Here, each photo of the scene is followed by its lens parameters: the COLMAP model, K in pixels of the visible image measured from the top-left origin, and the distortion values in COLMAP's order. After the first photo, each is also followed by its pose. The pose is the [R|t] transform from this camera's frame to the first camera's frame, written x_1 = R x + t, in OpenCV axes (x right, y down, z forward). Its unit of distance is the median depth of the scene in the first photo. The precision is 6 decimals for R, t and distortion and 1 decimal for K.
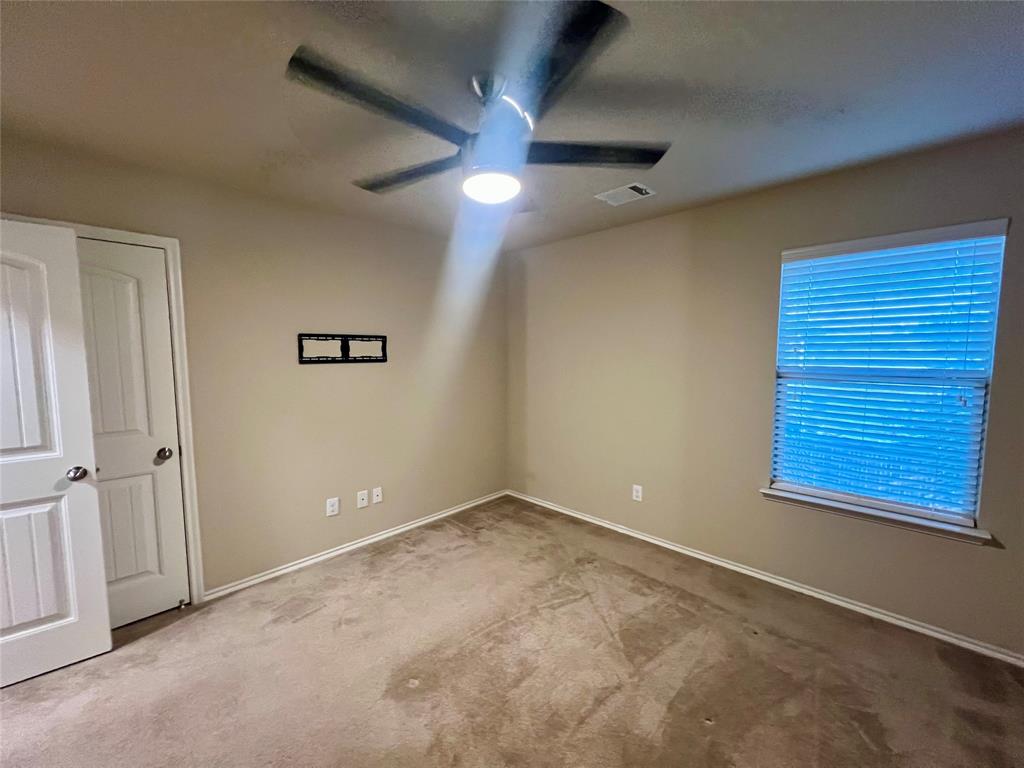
lens RADIAL K [[412.0, 0, 516.3], [0, 412.0, 384.3], [0, 0, 1]] dist [-0.001968, -0.000150]
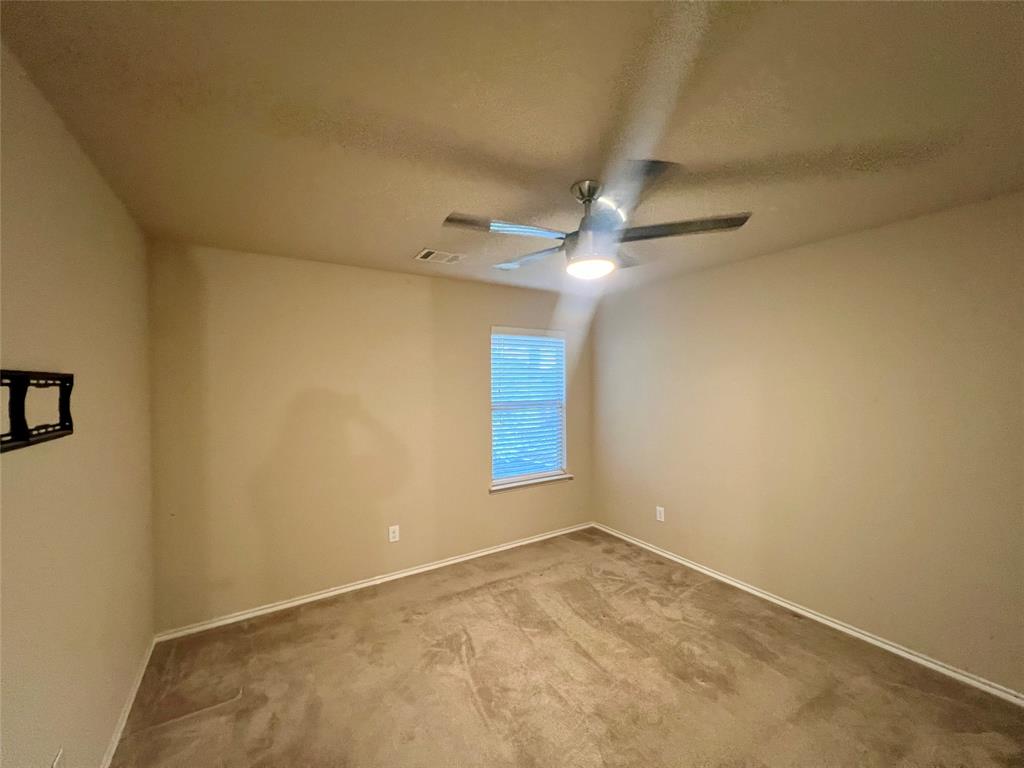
lens RADIAL K [[412.0, 0, 516.5], [0, 412.0, 383.2], [0, 0, 1]] dist [-0.001968, -0.000150]
pose [[0.221740, -0.001352, 0.975105, -0.629404], [0.081706, 0.996508, -0.017198, -0.062653], [-0.971677, 0.083485, 0.221076, 0.459064]]
